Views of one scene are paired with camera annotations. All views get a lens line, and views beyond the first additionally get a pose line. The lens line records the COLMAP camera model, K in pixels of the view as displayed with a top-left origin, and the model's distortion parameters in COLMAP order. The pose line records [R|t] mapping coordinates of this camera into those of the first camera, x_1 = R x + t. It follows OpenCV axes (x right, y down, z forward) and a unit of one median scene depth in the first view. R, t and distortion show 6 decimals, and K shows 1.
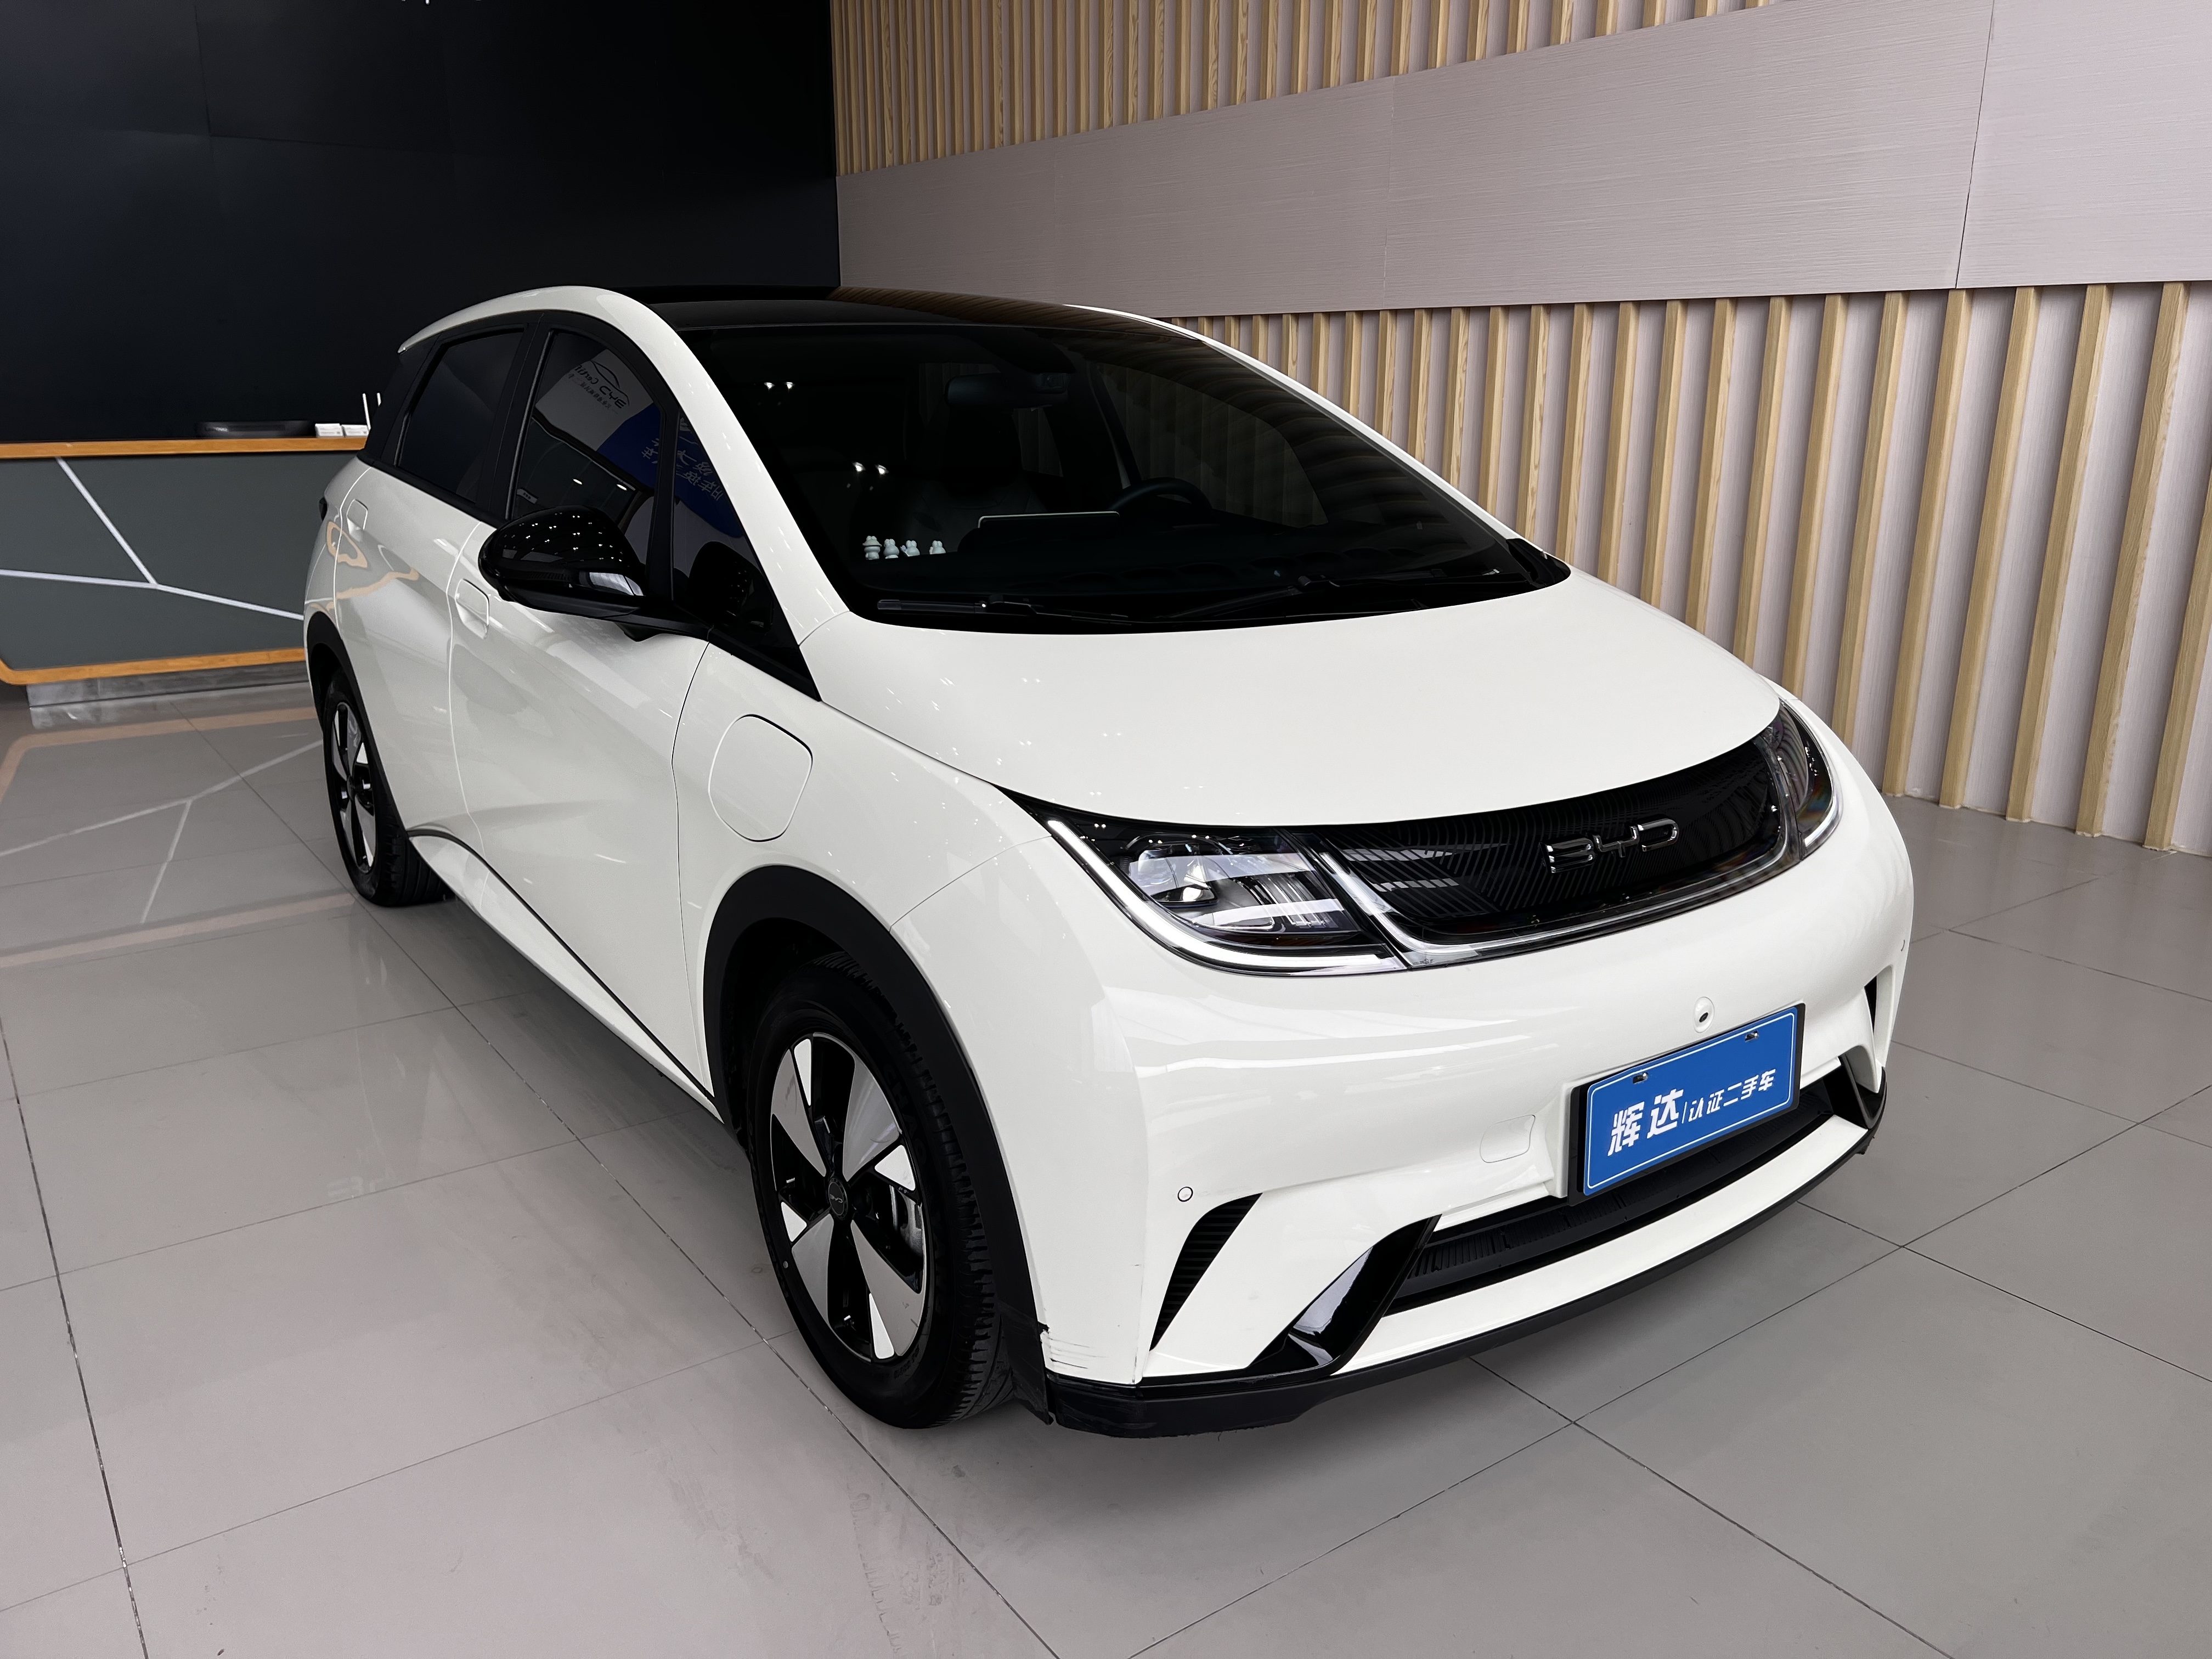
lens RADIAL K [[1674.5, 0, 1101.8], [0, 1674.5, 841.3], [0, 0, 1]] dist [0.055497, -0.065295]
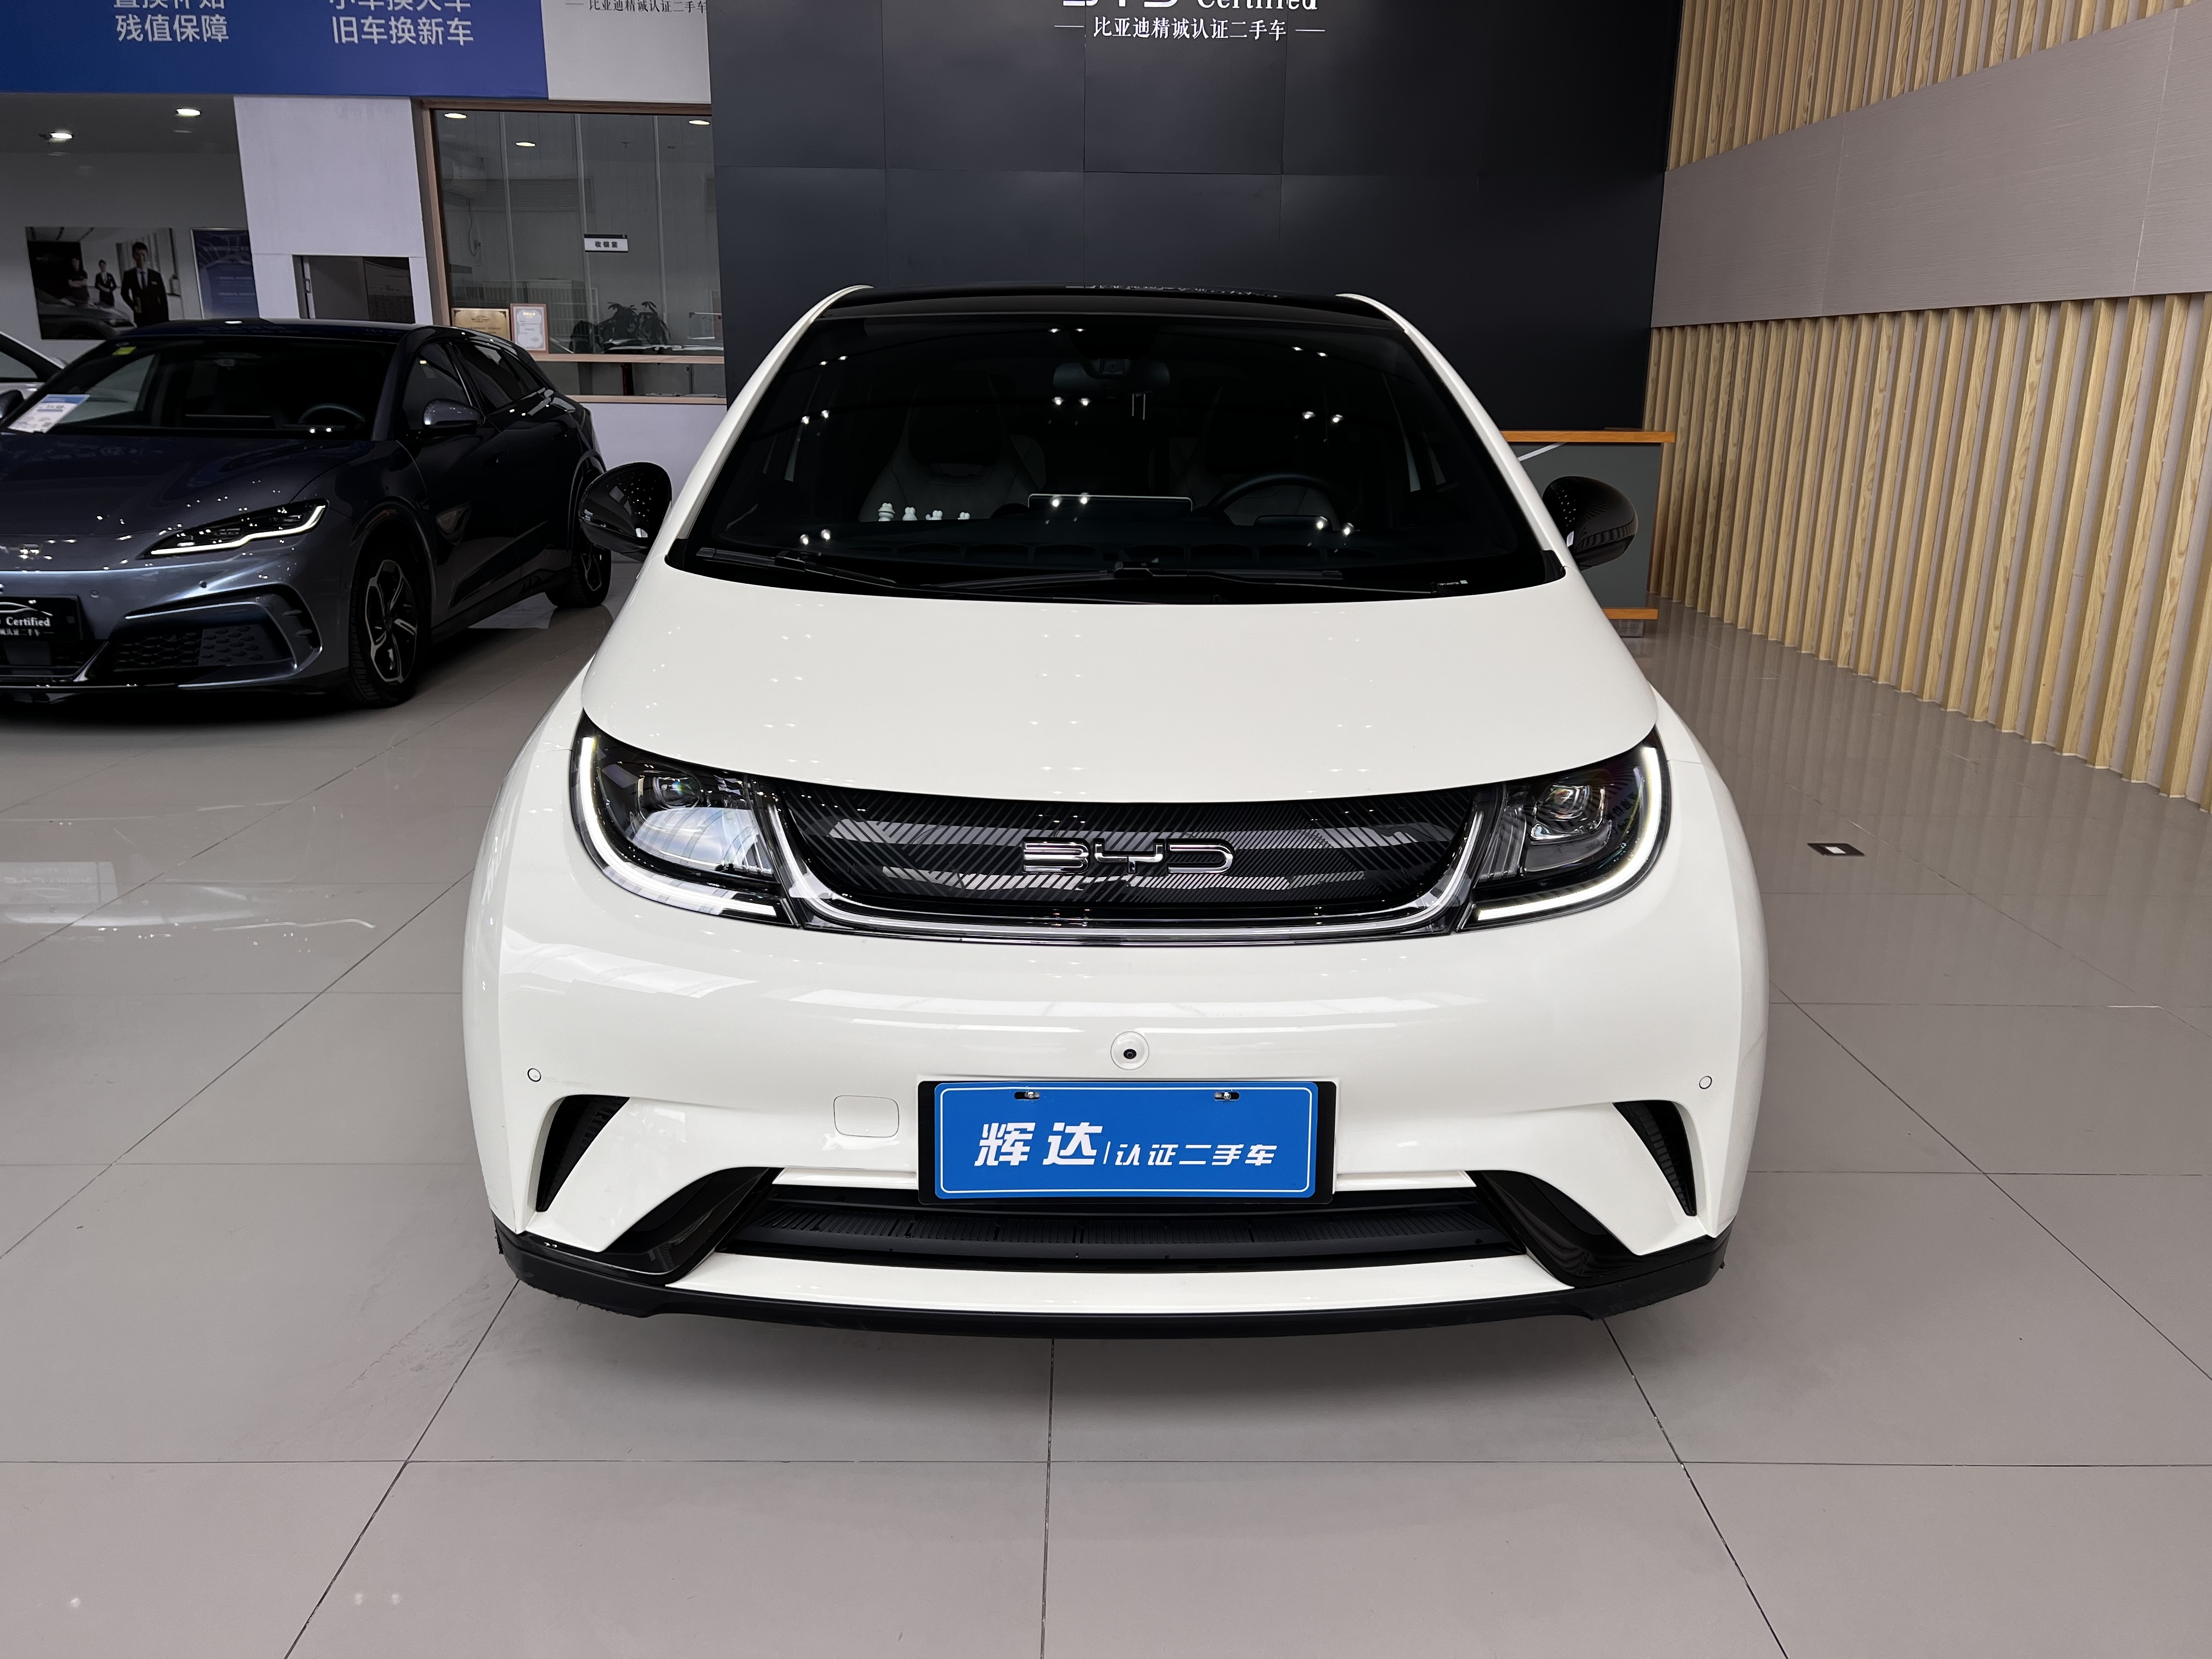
lens RADIAL K [[1674.5, 0, 1122.0], [0, 1674.5, 833.1], [0, 0, 1]] dist [0.055497, -0.065295]
pose [[0.819294, 0.157646, -0.551275, 0.832271], [-0.163940, 0.985729, 0.038239, -0.046069], [0.549436, 0.059047, 0.833447, 0.239287]]
